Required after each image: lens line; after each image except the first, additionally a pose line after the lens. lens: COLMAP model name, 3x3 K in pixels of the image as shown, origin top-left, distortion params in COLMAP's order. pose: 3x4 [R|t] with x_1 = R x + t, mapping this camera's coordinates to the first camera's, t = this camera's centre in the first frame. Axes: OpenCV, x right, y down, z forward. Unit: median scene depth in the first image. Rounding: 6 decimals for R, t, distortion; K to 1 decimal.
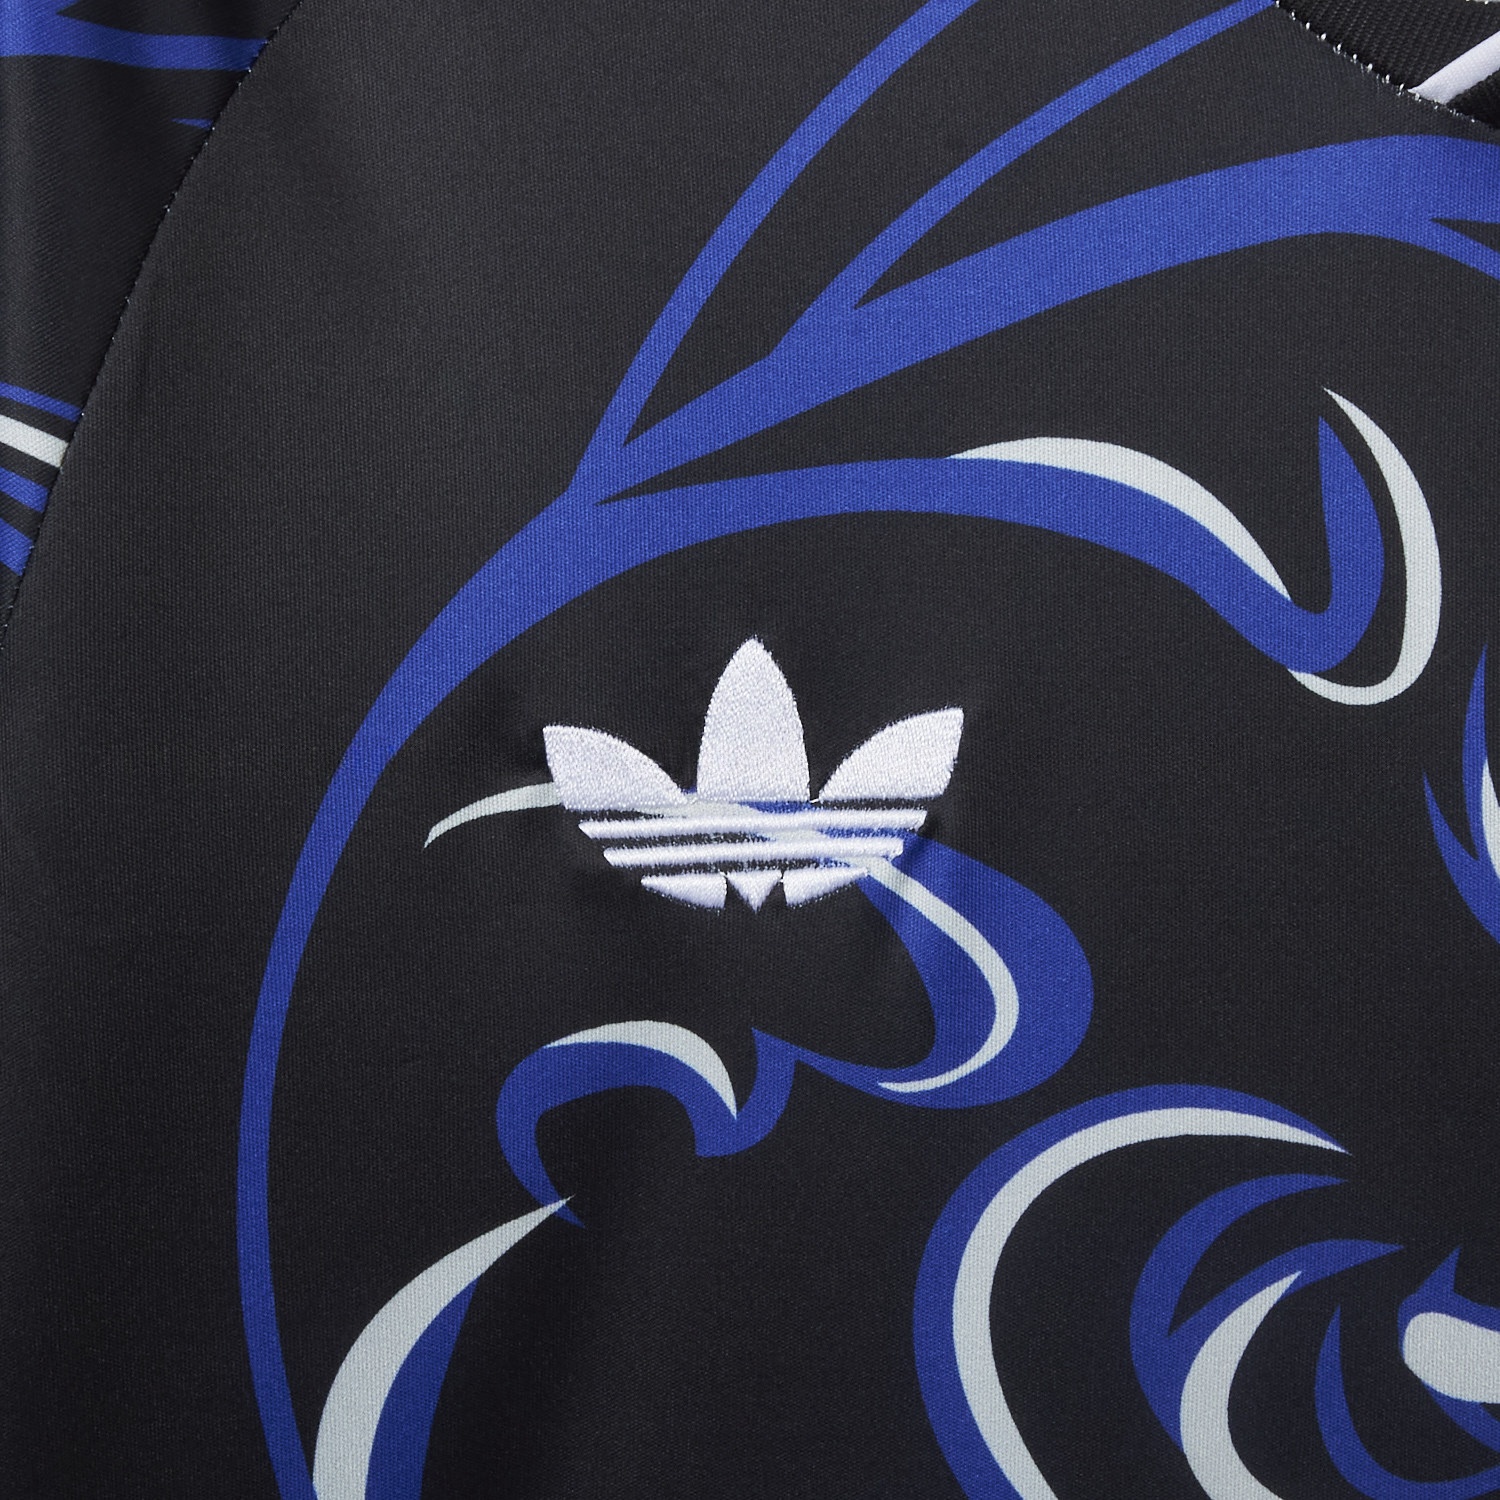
lens RADIAL K [[3478.2, 0, 751.5], [0, 3478.2, 748.2], [0, 0, 1]] dist [-0.095668, 0.000000]
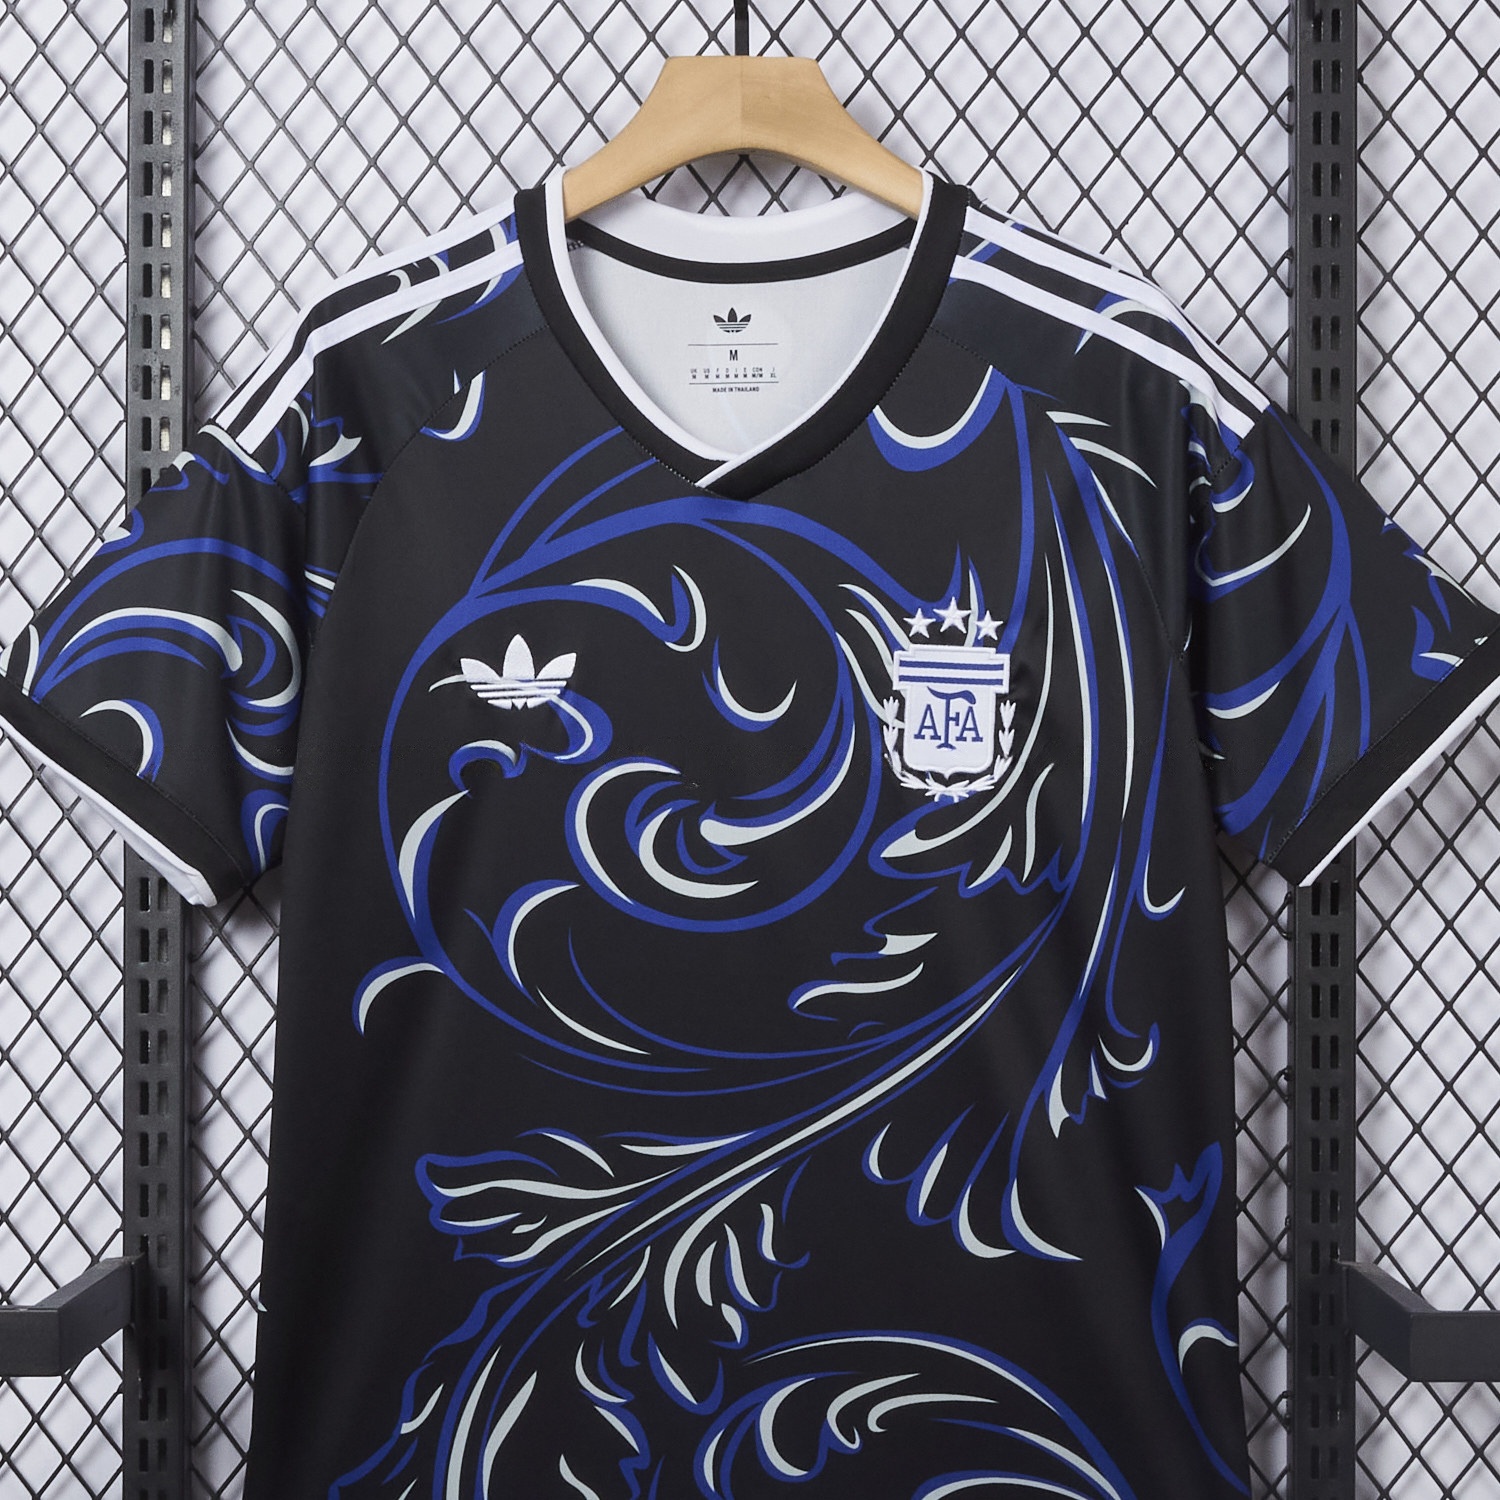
lens RADIAL K [[3588.7, 0, 748.5], [0, 3588.7, 760.5], [0, 0, 1]] dist [-0.077415, 0.000000]
pose [[0.999768, -0.008441, 0.019839, 0.167839], [0.008813, 0.999785, -0.018744, 0.174672], [-0.019677, 0.018915, 0.999627, -2.788869]]
